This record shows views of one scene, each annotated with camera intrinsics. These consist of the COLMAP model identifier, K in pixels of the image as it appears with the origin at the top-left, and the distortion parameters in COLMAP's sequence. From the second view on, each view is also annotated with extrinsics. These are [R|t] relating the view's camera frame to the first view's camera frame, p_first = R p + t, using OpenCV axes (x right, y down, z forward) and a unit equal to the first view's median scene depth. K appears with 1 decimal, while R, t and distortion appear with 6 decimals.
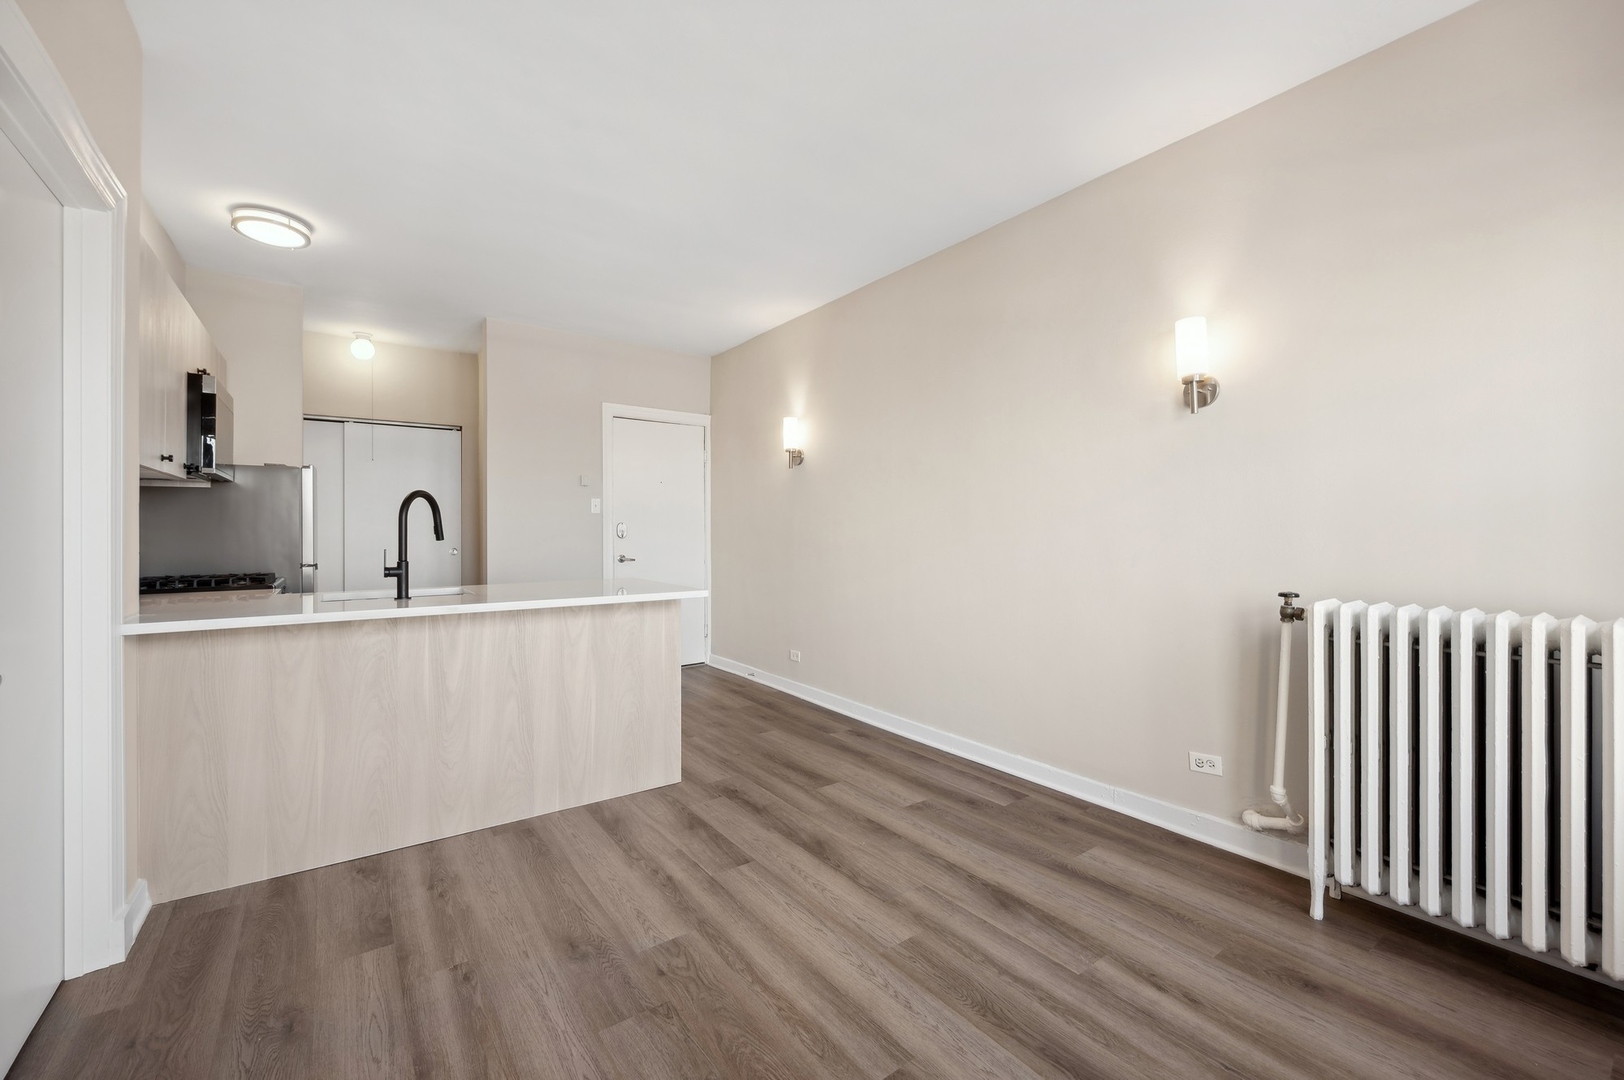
lens RADIAL K [[654.8, 0, 812.7], [0, 654.8, 534.9], [0, 0, 1]] dist [0.002910, 0.000112]
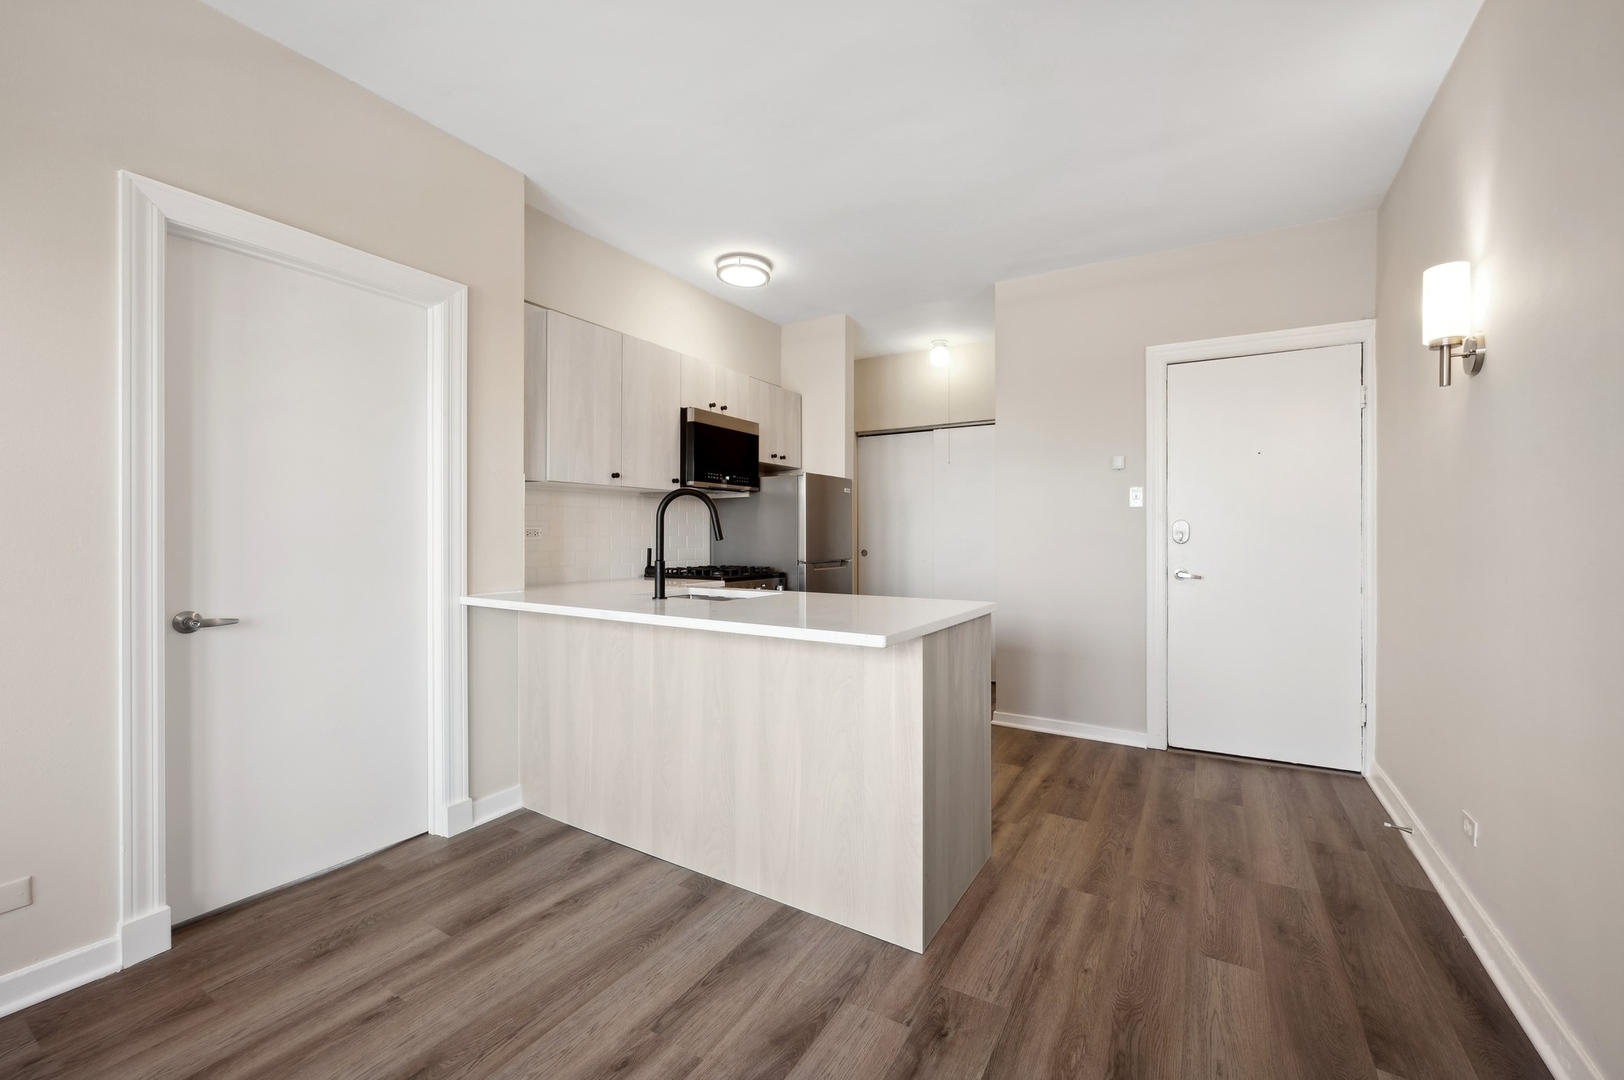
lens RADIAL K [[654.8, 0, 821.1], [0, 654.8, 534.1], [0, 0, 1]] dist [0.002910, 0.000112]
pose [[0.383062, 0.001805, -0.923721, 0.347314], [-0.009834, 0.999949, -0.002124, 0.000157], [0.923670, 0.009898, 0.383061, 0.771337]]
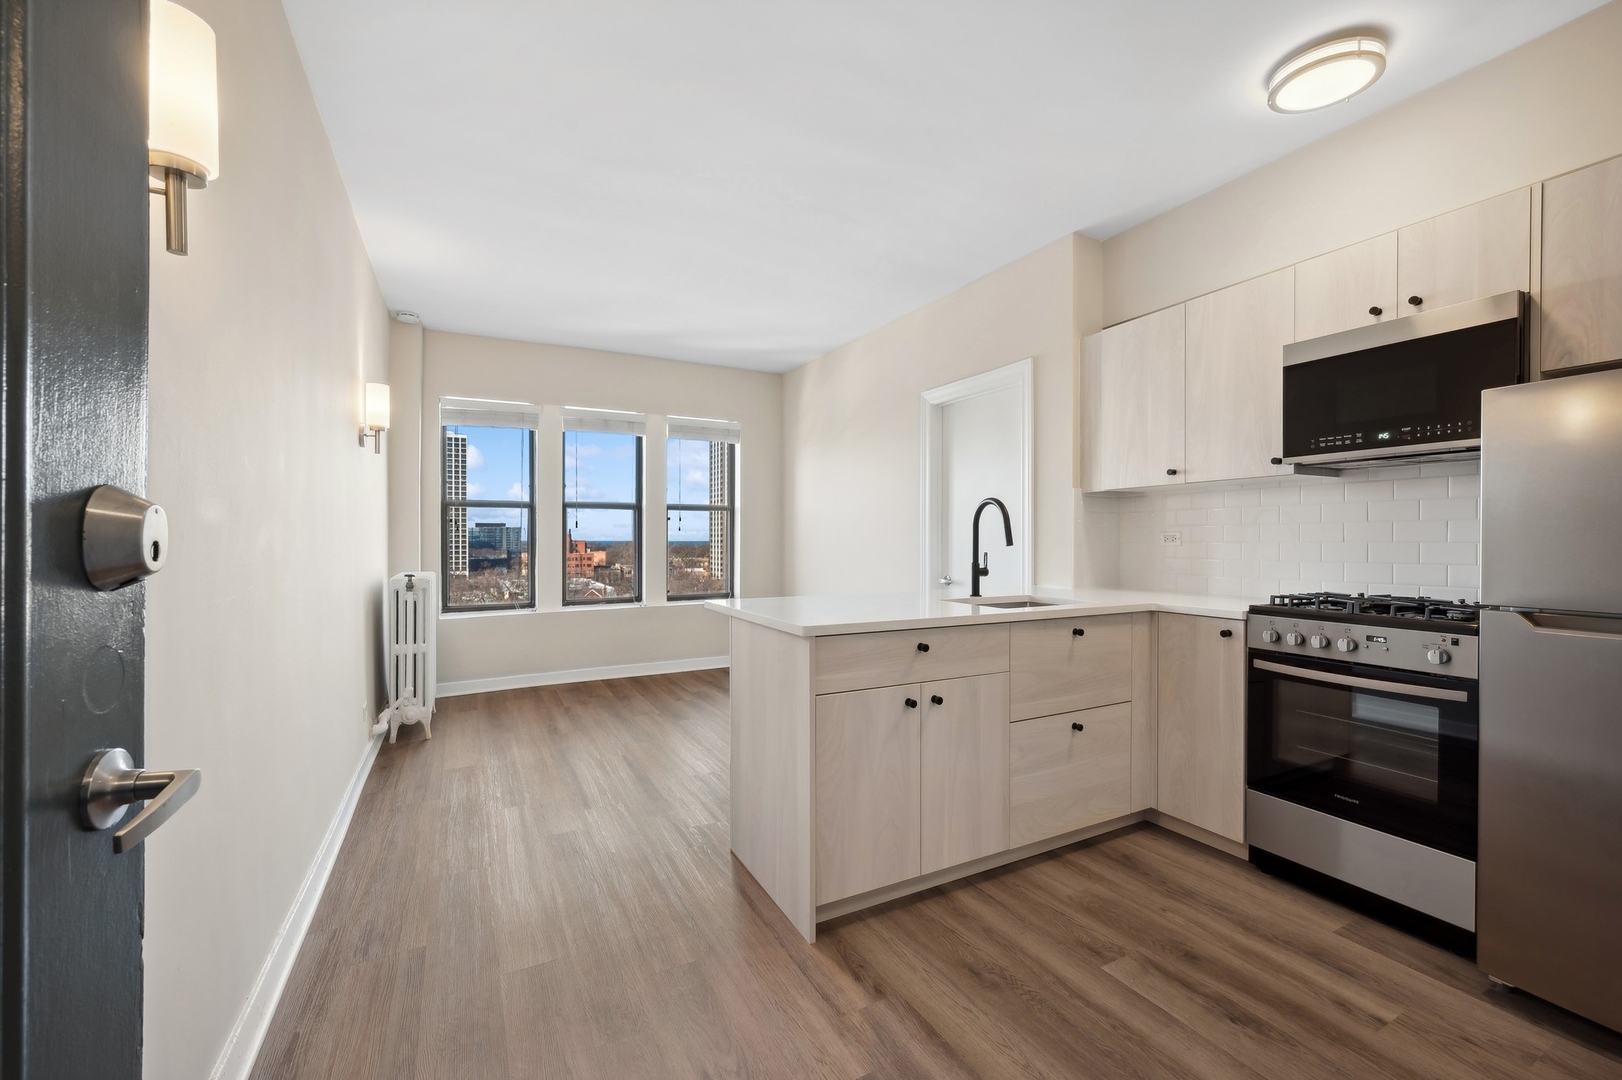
lens RADIAL K [[676.1, 0, 801.3], [0, 676.1, 539.4], [0, 0, 1]] dist [0.003017, 0.000160]
pose [[-0.985449, 0.004635, 0.169907, -0.570087], [0.006031, 0.999952, 0.007696, -0.011562], [-0.169863, 0.008609, -0.985430, 2.148082]]
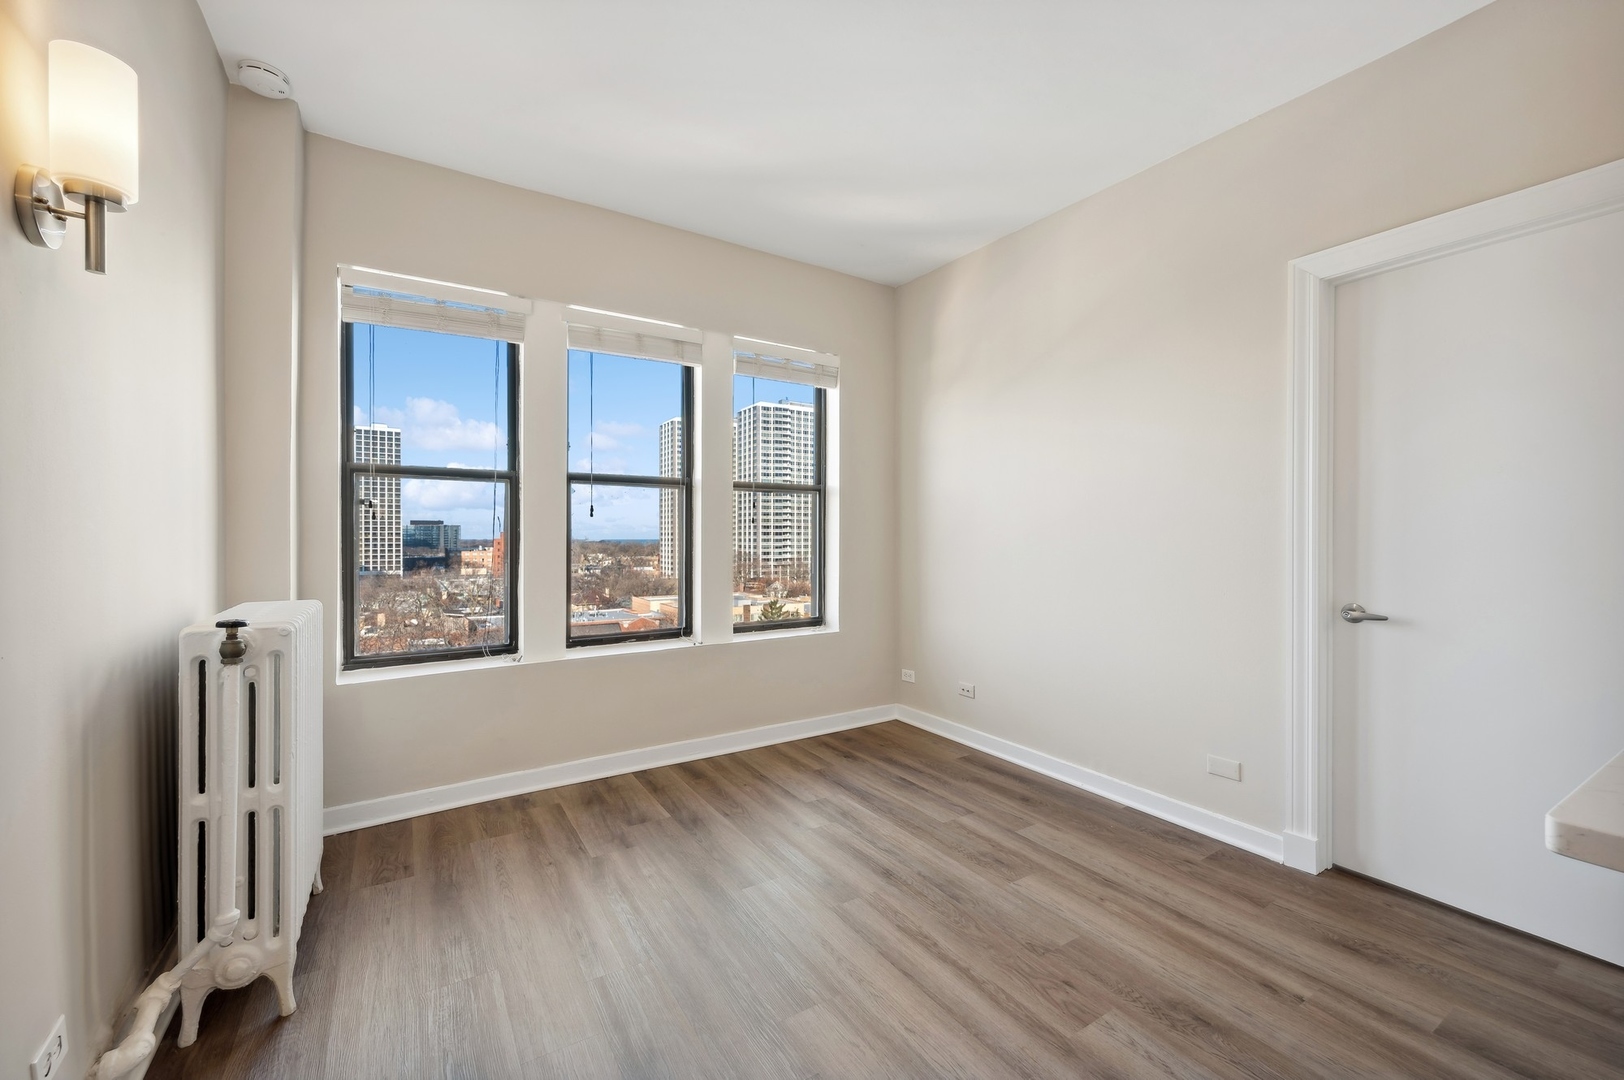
lens RADIAL K [[654.8, 0, 808.4], [0, 654.8, 538.8], [0, 0, 1]] dist [0.002910, 0.000112]
pose [[-0.997257, 0.002662, 0.073970, 0.051185], [0.003338, 0.999954, 0.009025, -0.002209], [-0.073943, 0.009247, -0.997220, 1.273316]]
